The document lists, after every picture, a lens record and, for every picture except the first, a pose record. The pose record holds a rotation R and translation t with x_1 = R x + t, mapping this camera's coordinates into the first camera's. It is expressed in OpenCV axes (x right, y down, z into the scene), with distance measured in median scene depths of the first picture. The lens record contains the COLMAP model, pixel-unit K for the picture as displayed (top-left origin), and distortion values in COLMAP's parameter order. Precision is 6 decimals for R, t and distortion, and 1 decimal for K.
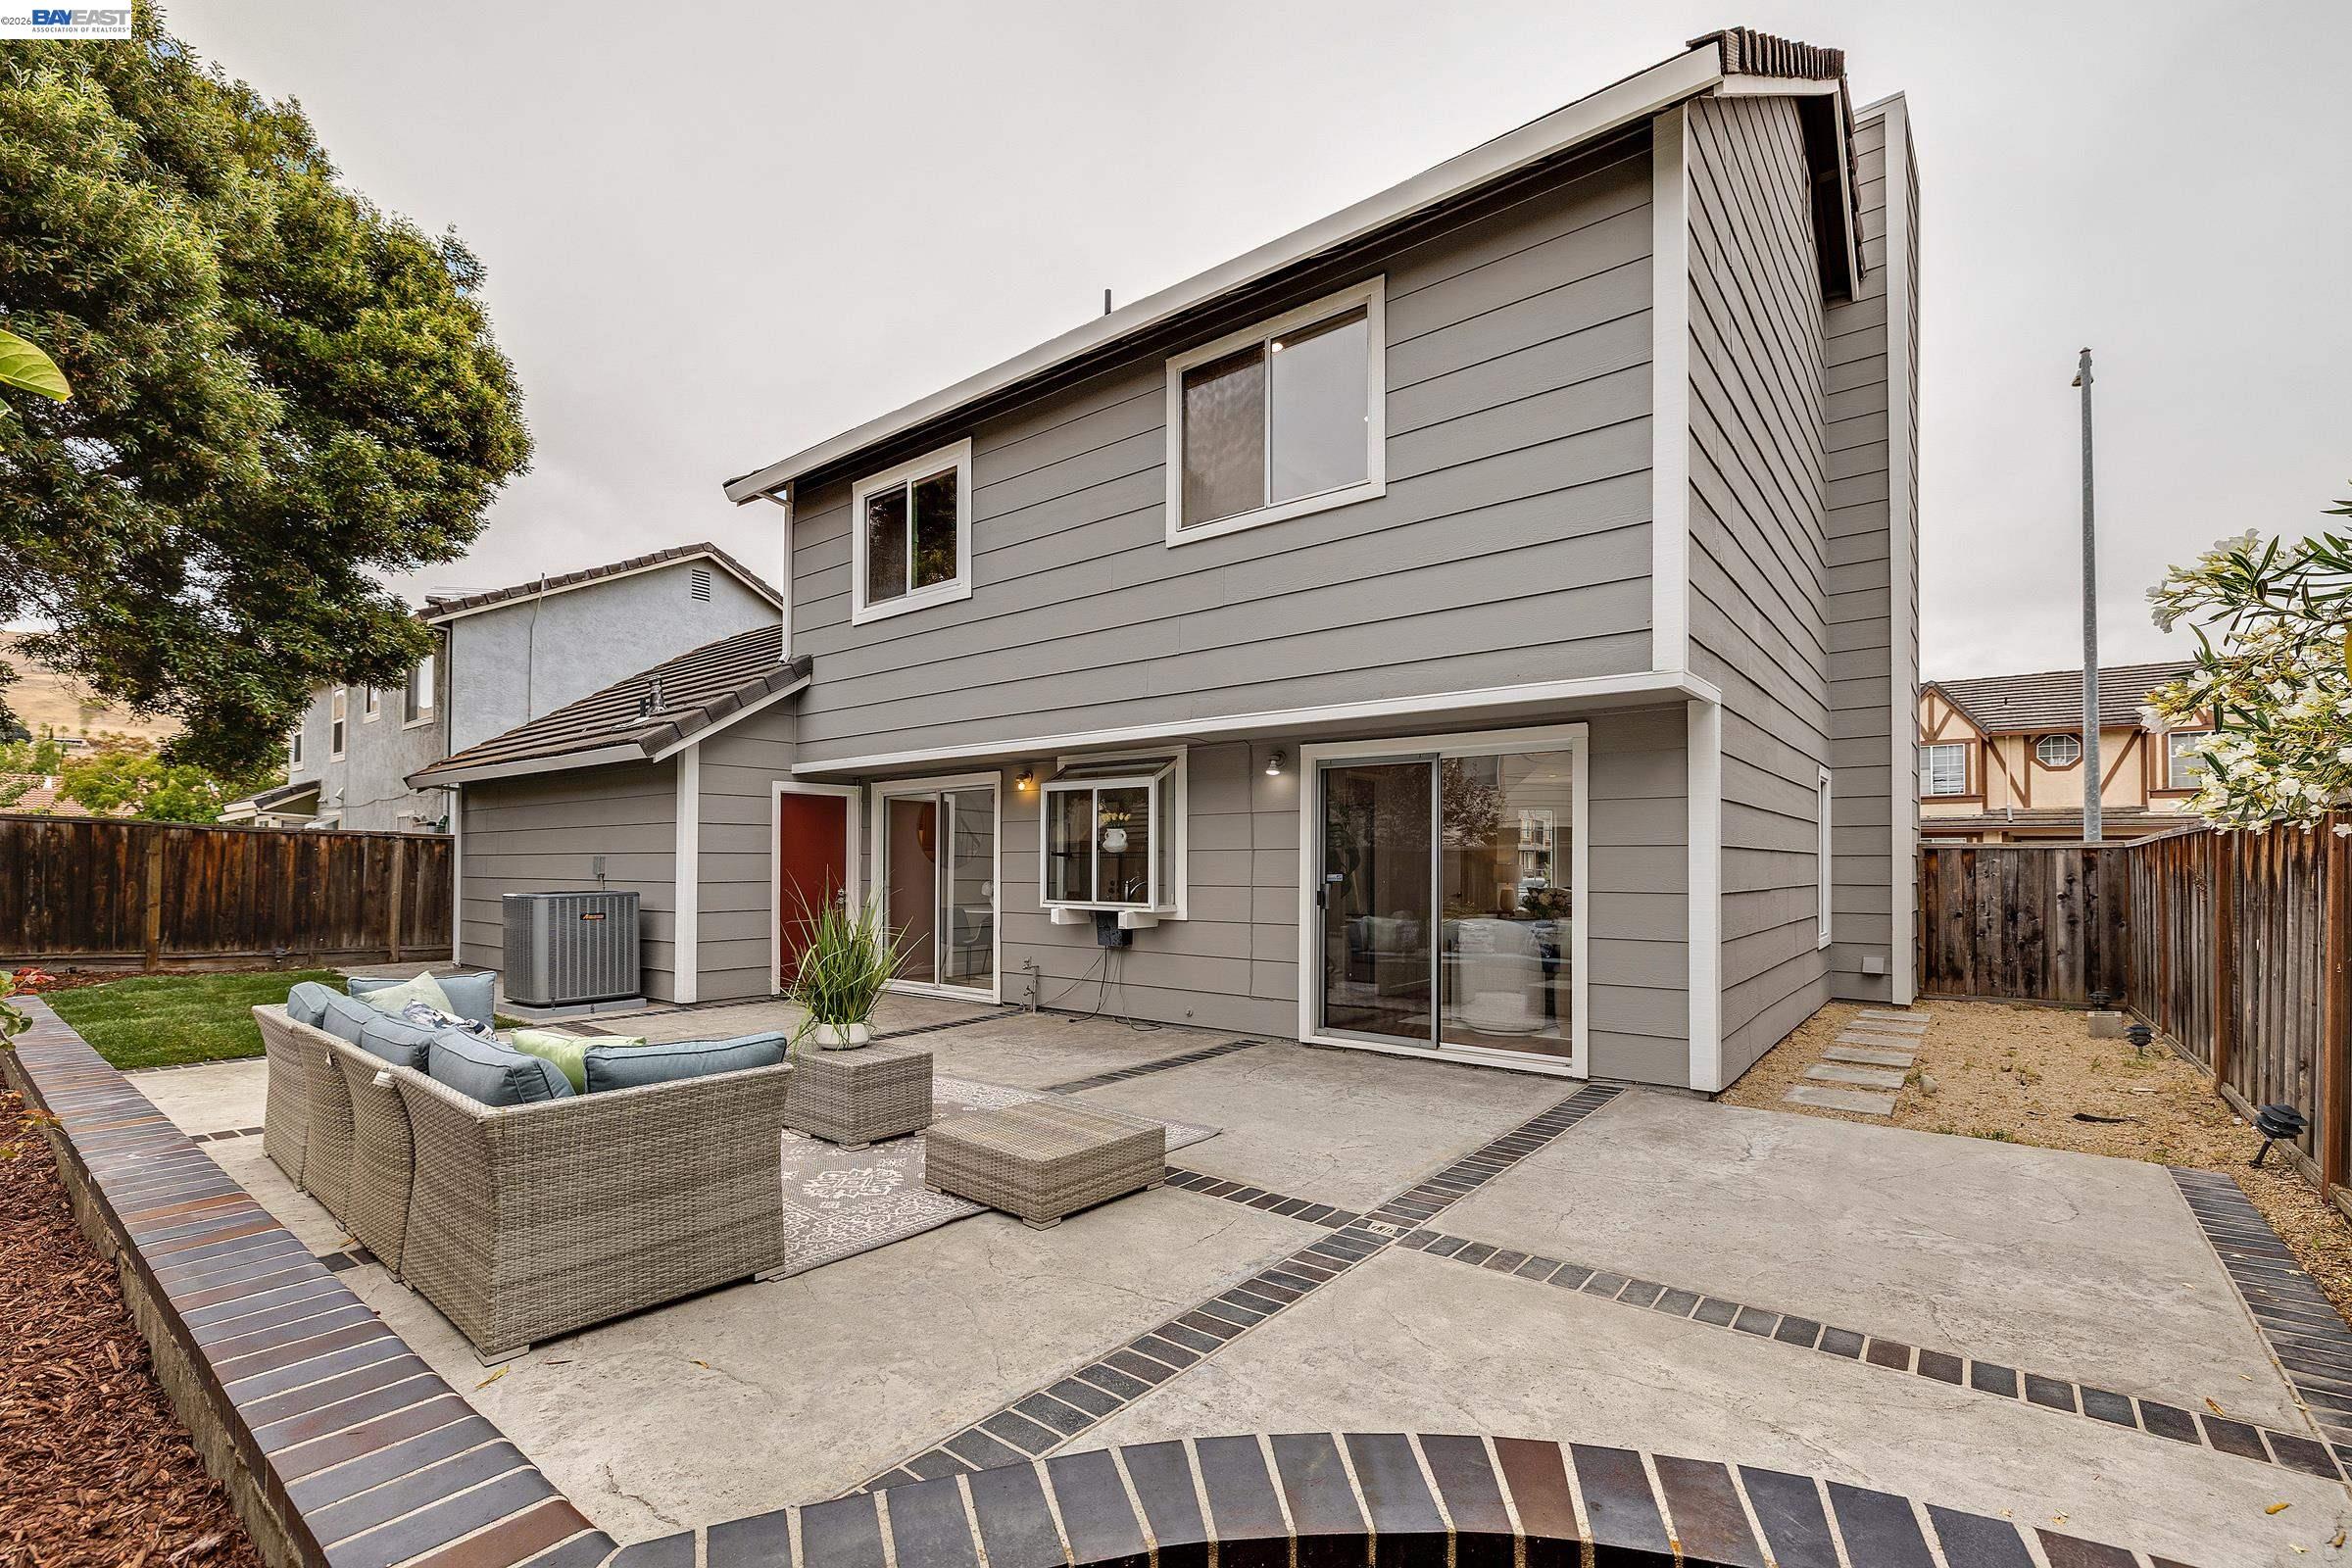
lens RADIAL K [[992.8, 0, 1131.2], [0, 992.8, 856.2], [0, 0, 1]] dist [-0.002405, -0.000039]
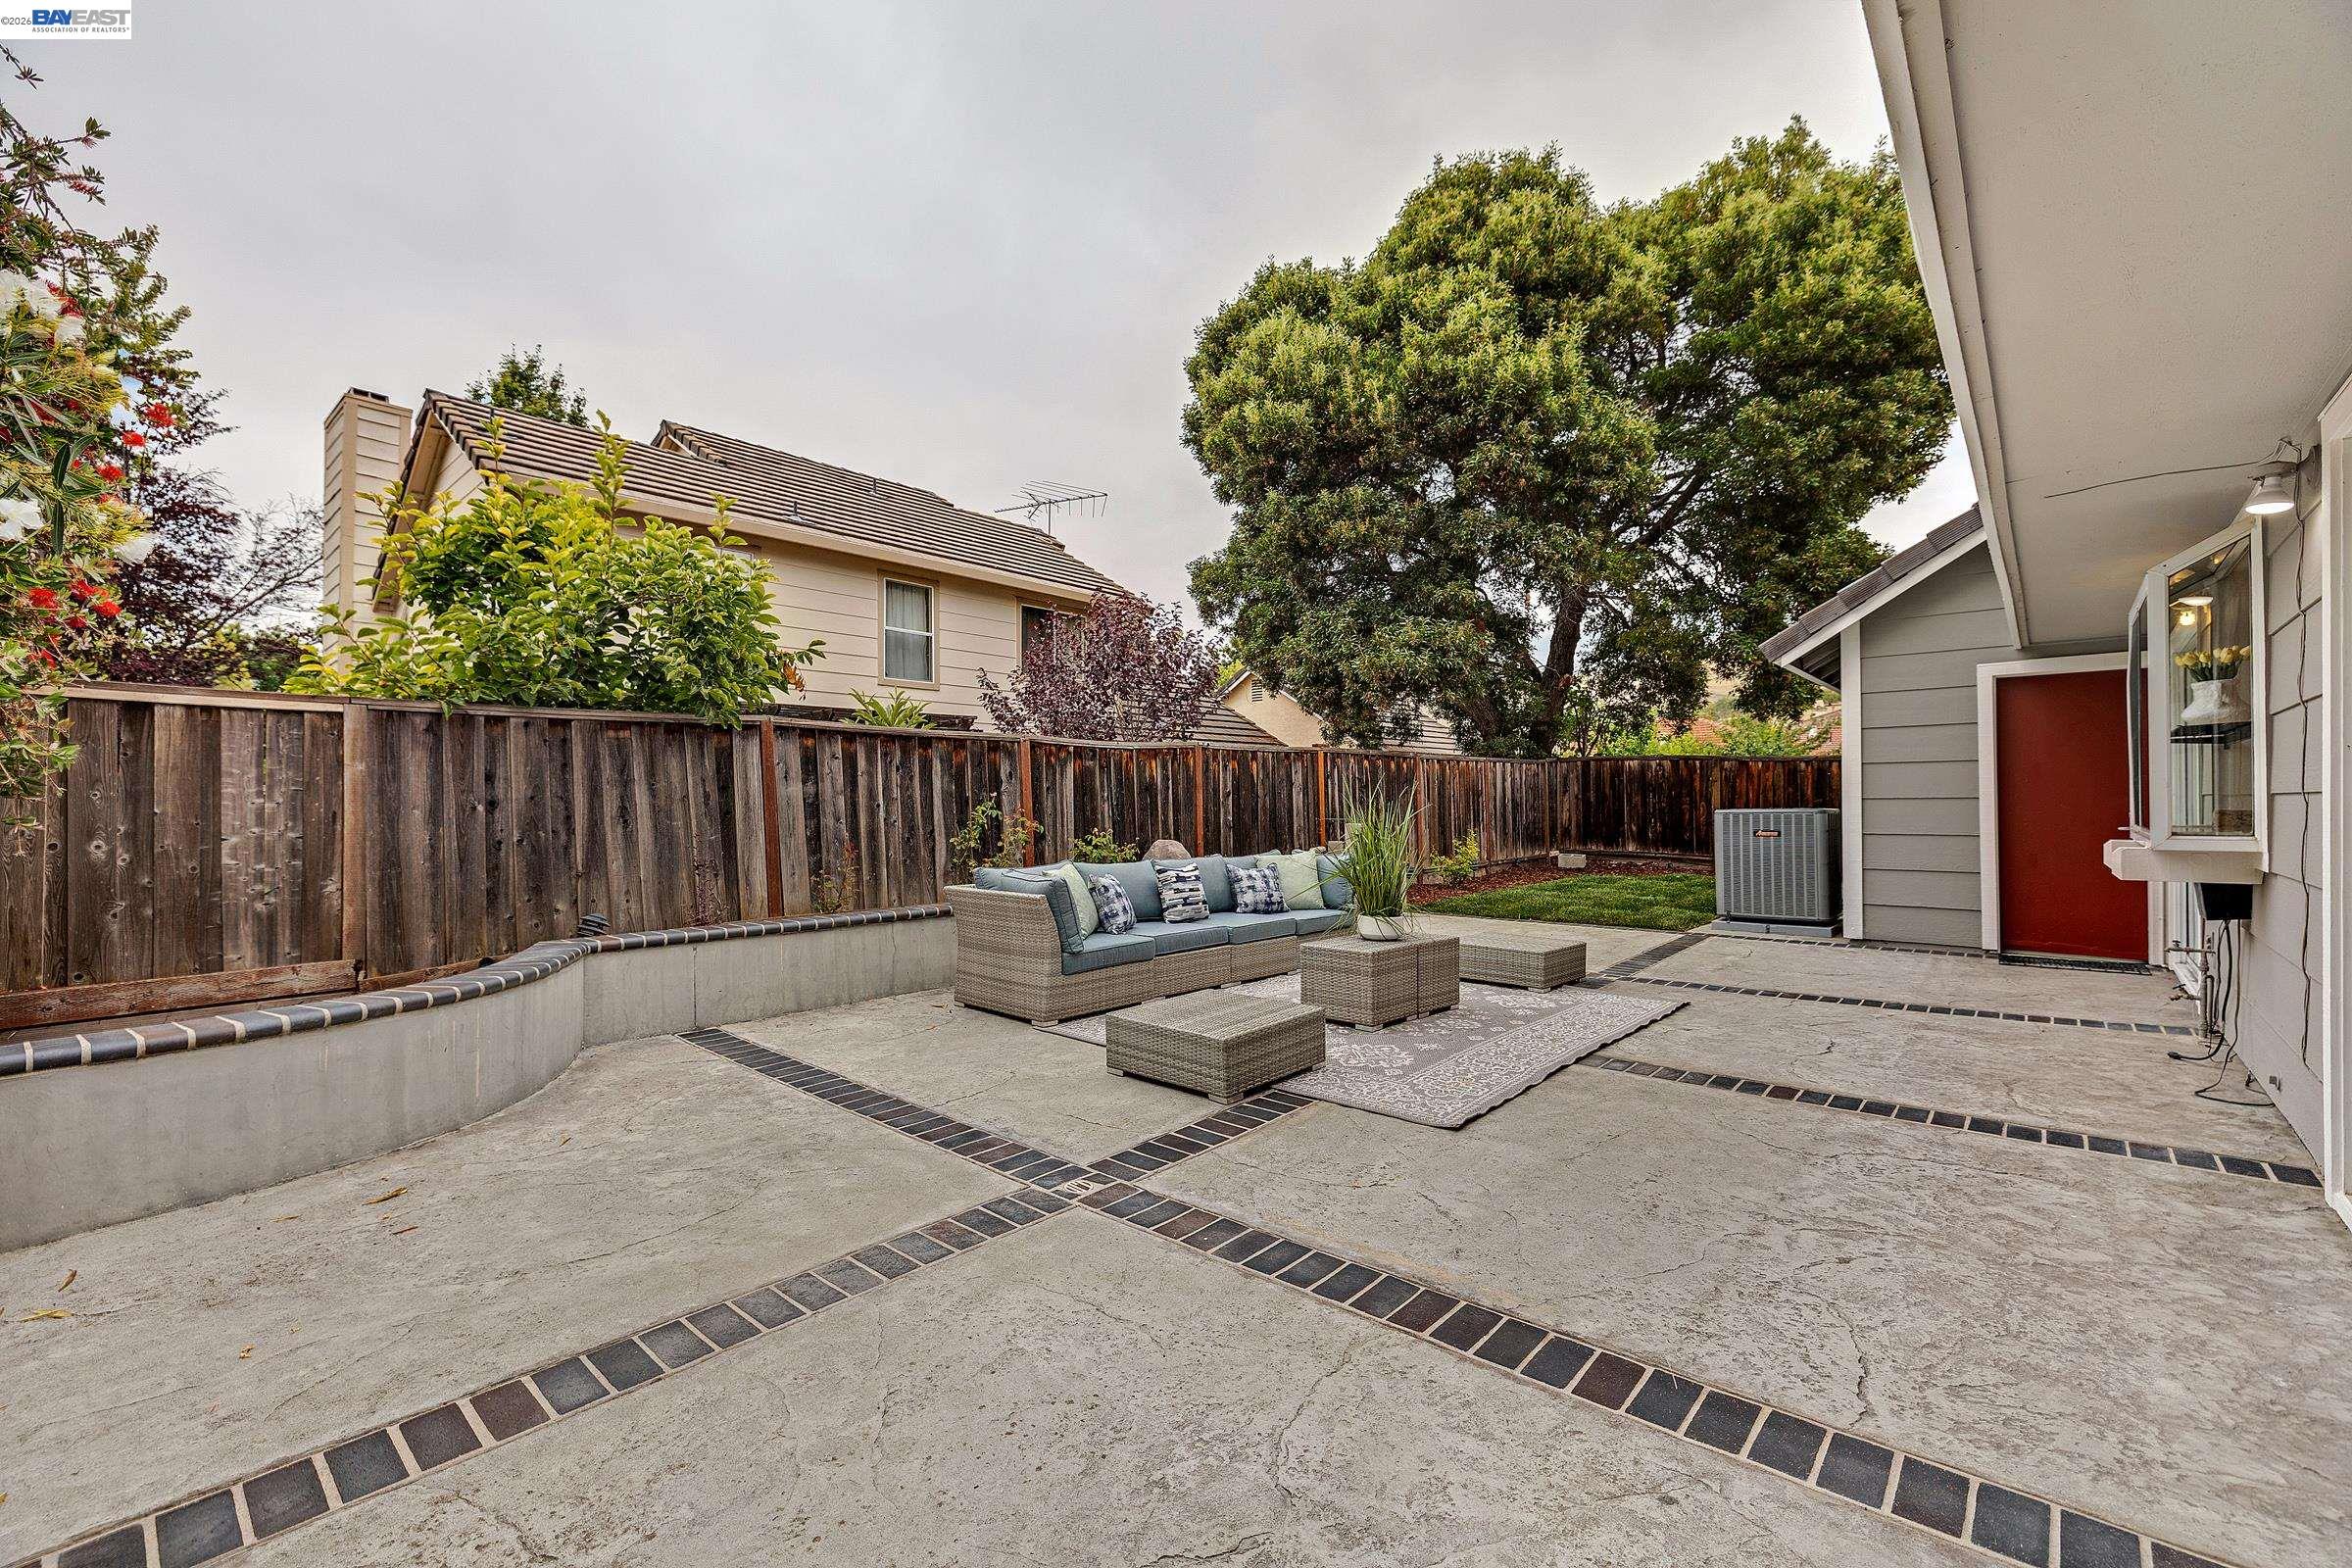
lens RADIAL K [[982.0, 0, 1169.8], [0, 982.0, 785.1], [0, 0, 1]] dist [-0.000889, -0.000329]
pose [[-0.021080, -0.016767, -0.999637, 0.765946], [0.012740, 0.999774, -0.017038, 0.040165], [0.999697, -0.013095, -0.020862, 0.782192]]
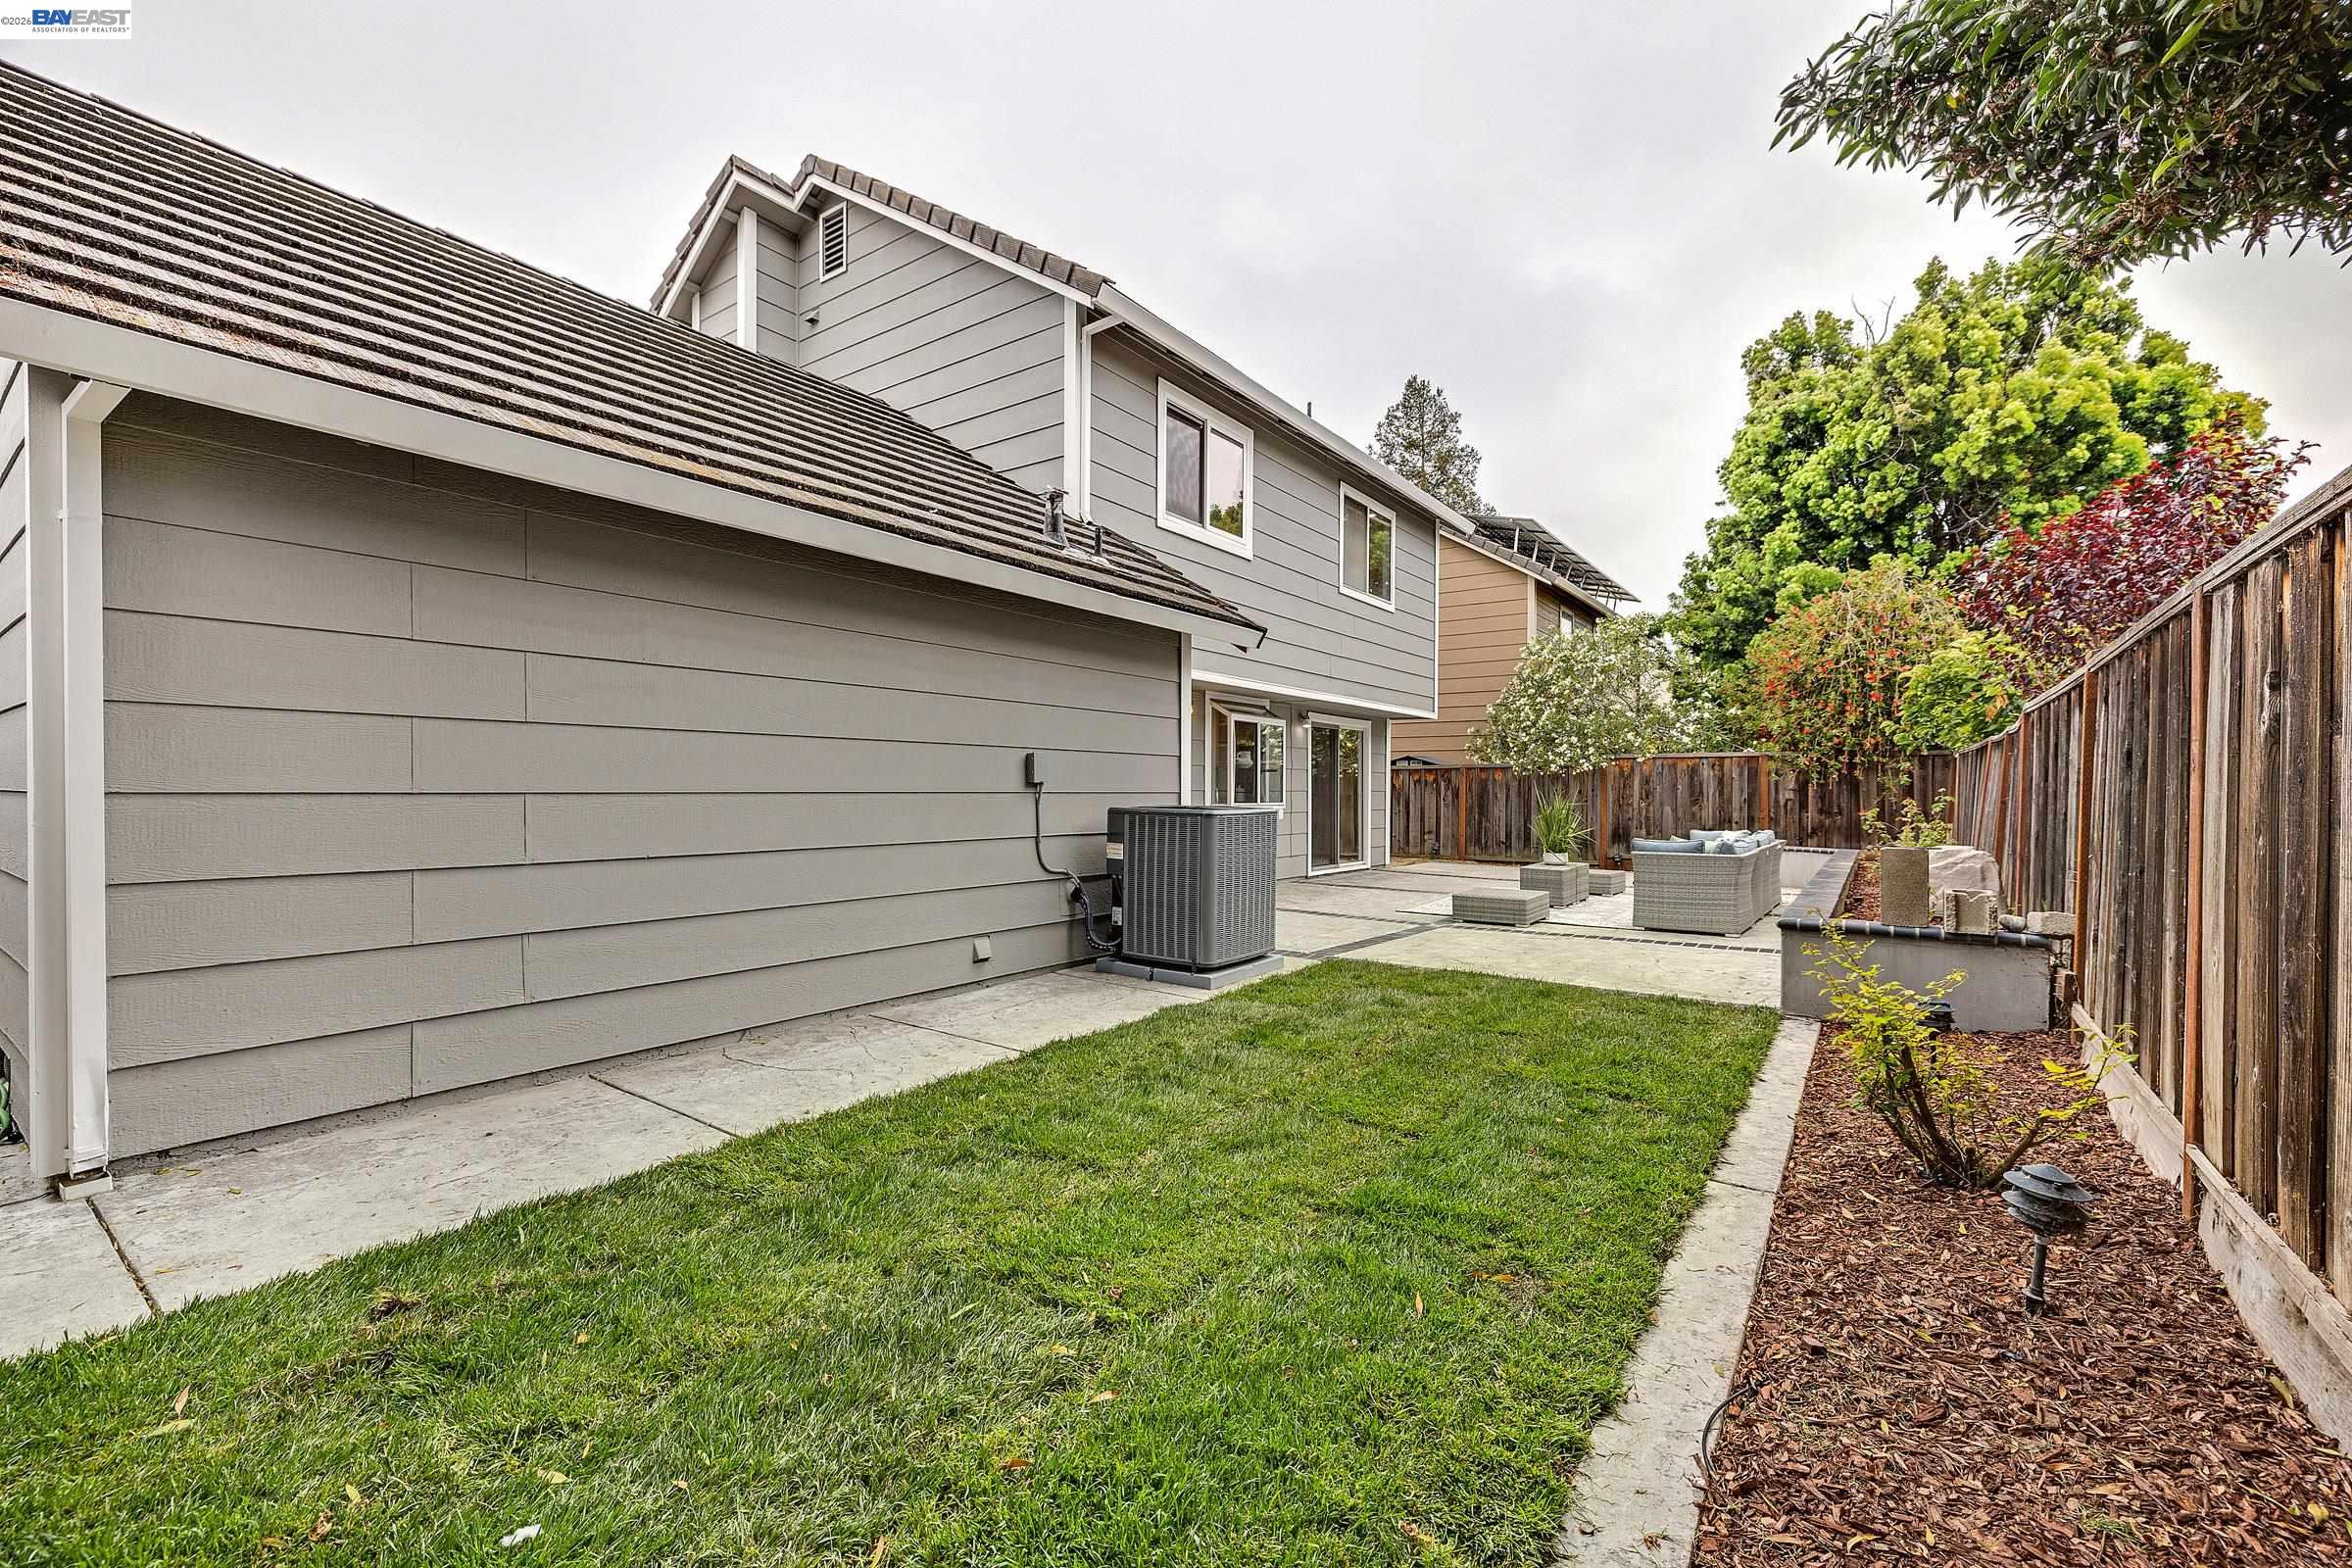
lens RADIAL K [[982.0, 0, 1169.8], [0, 982.0, 785.1], [0, 0, 1]] dist [-0.000889, -0.000329]
pose [[-0.083595, 0.000789, 0.996500, -2.196862], [-0.014173, 0.999898, -0.001980, 0.039622], [-0.996399, -0.014289, -0.083575, 1.932534]]
